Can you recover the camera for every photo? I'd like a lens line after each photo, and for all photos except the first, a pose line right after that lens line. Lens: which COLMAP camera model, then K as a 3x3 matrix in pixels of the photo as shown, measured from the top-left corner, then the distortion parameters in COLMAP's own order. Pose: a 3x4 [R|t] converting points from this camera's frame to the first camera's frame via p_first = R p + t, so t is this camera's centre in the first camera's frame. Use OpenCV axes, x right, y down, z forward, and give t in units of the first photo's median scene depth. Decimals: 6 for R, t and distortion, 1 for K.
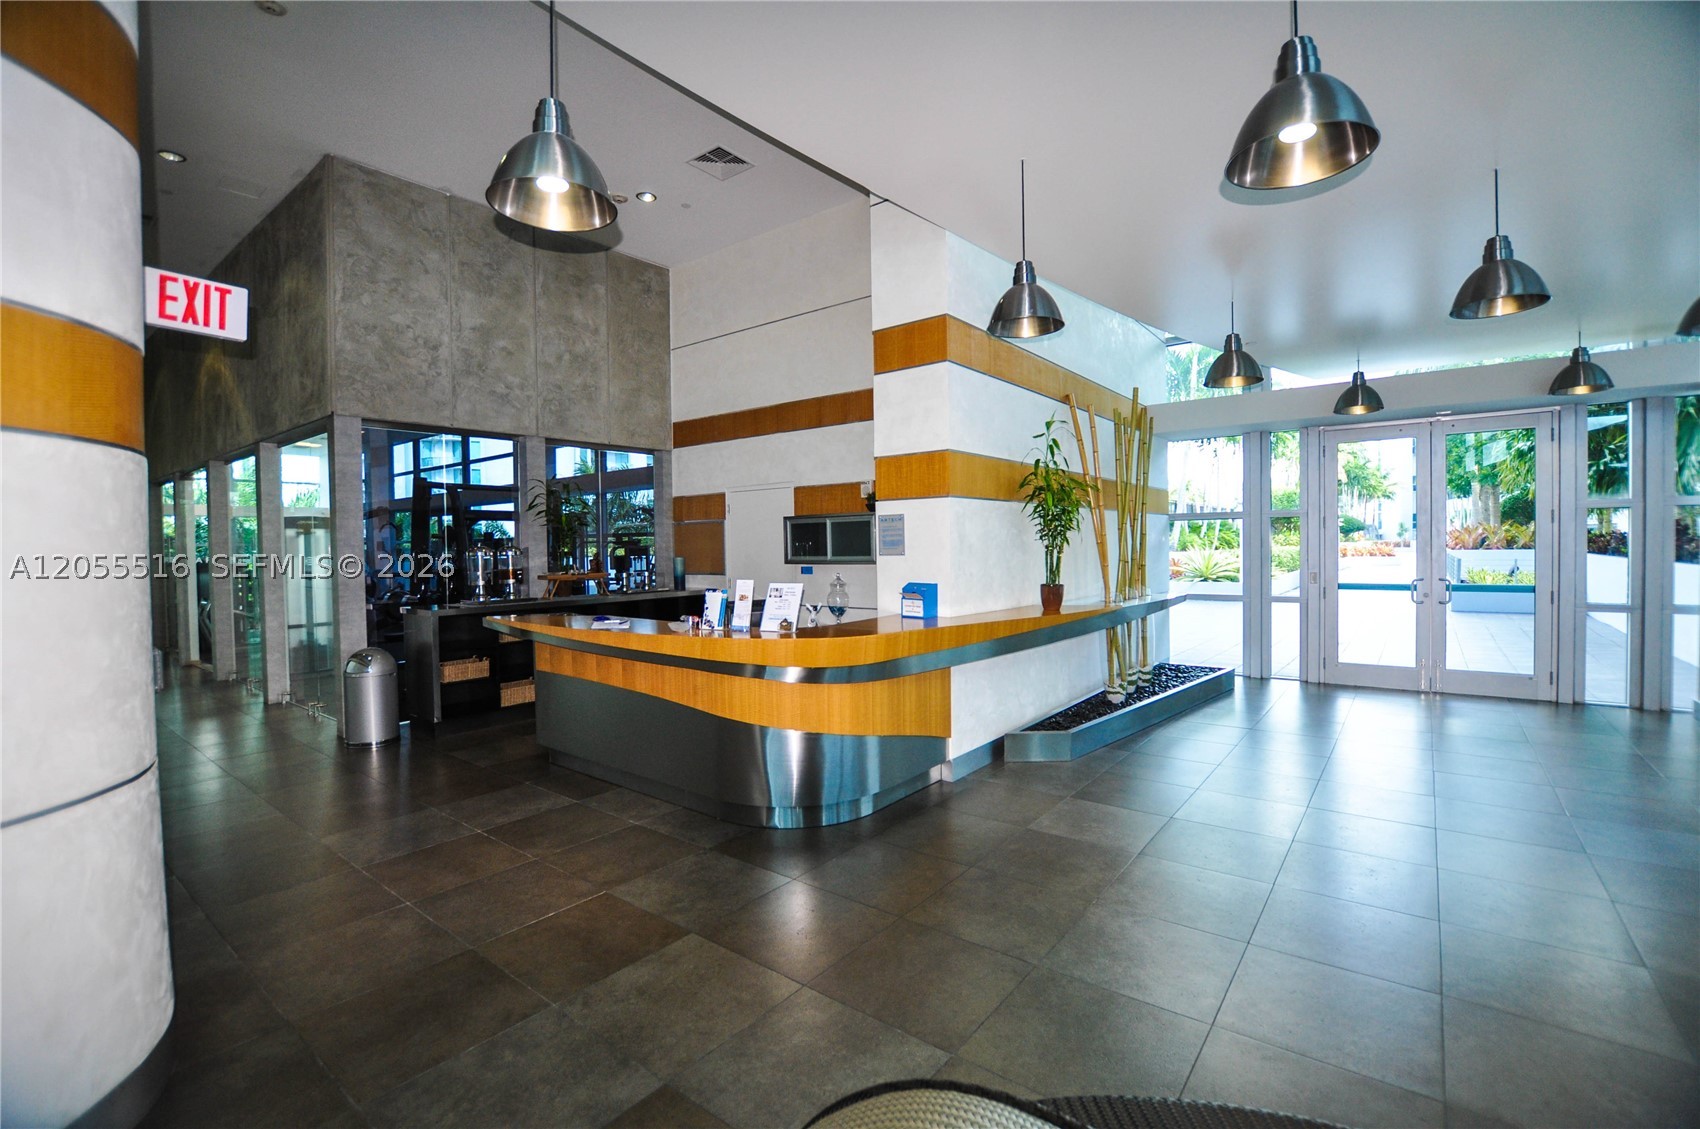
lens RADIAL K [[736.0, 0, 856.4], [0, 736.0, 558.2], [0, 0, 1]] dist [-0.001358, -0.000175]
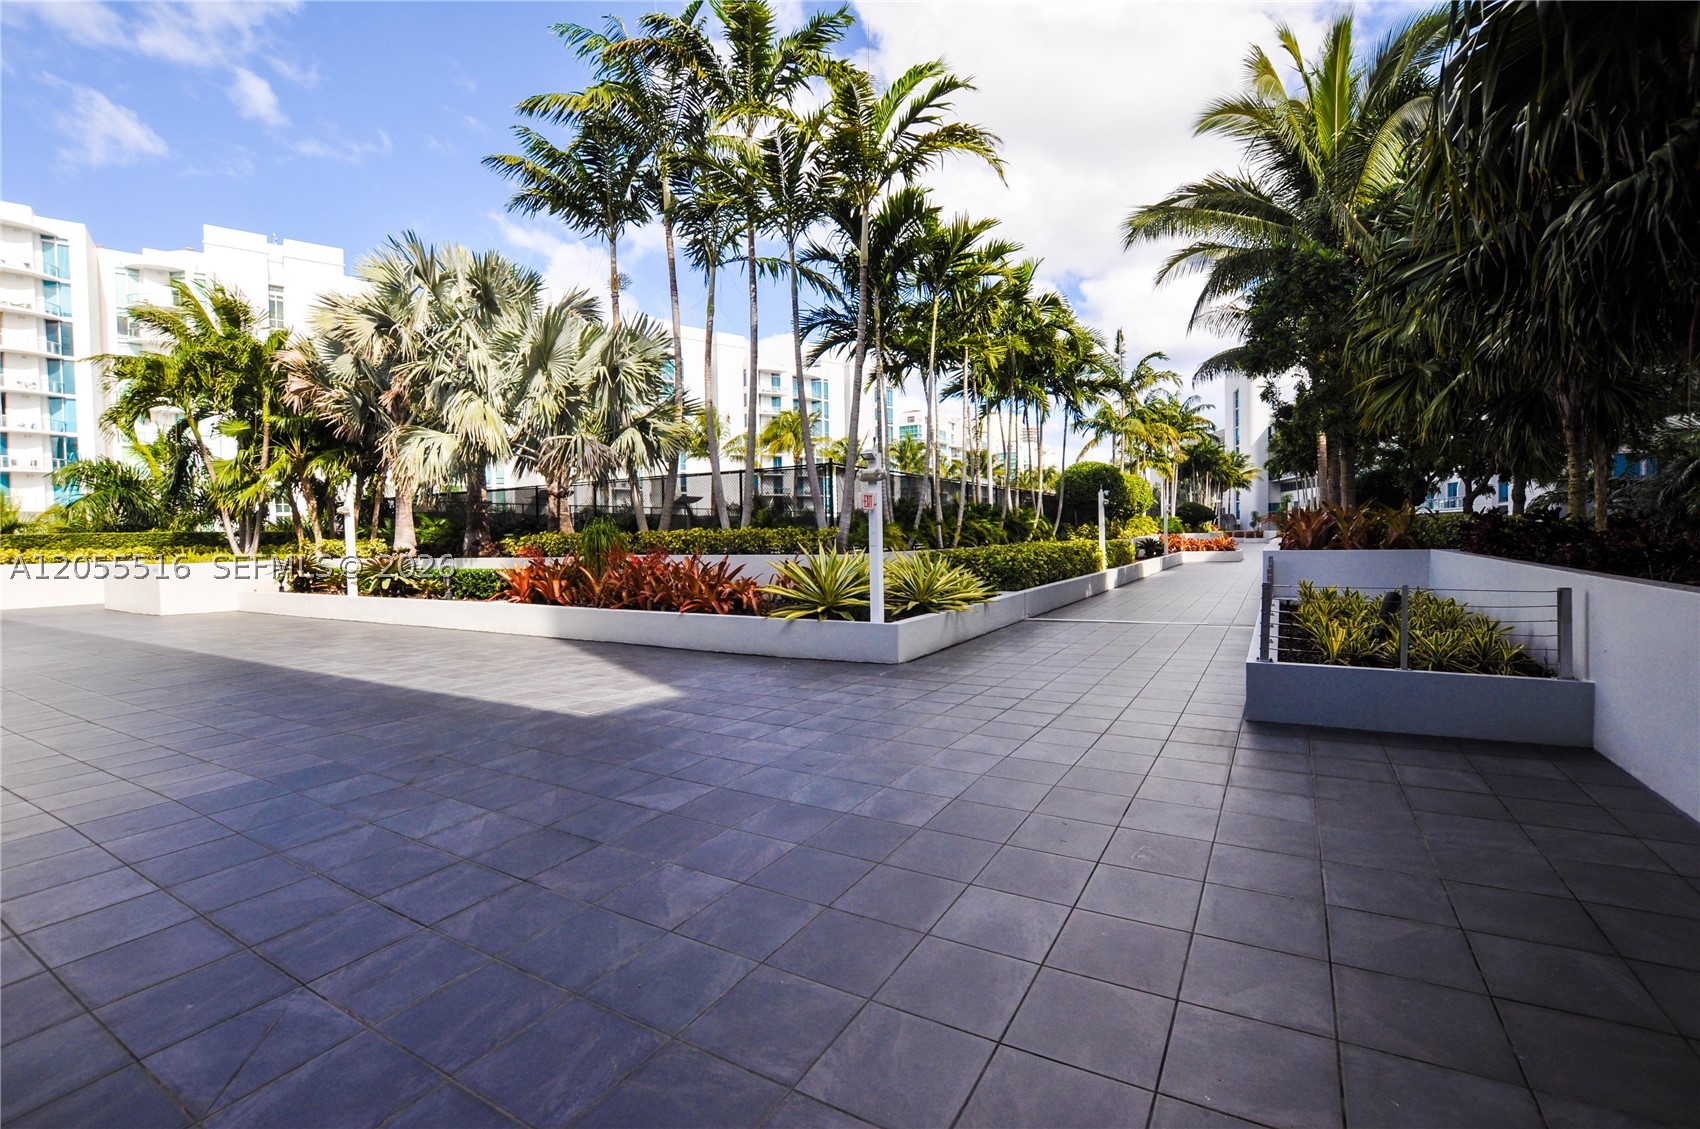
lens RADIAL K [[736.0, 0, 841.3], [0, 736.0, 562.2], [0, 0, 1]] dist [-0.001358, -0.000175]
pose [[0.993394, -0.010647, 0.114262, 0.113857], [0.008907, 0.999837, 0.015731, -0.003761], [-0.114411, -0.014610, 0.993326, 0.132035]]
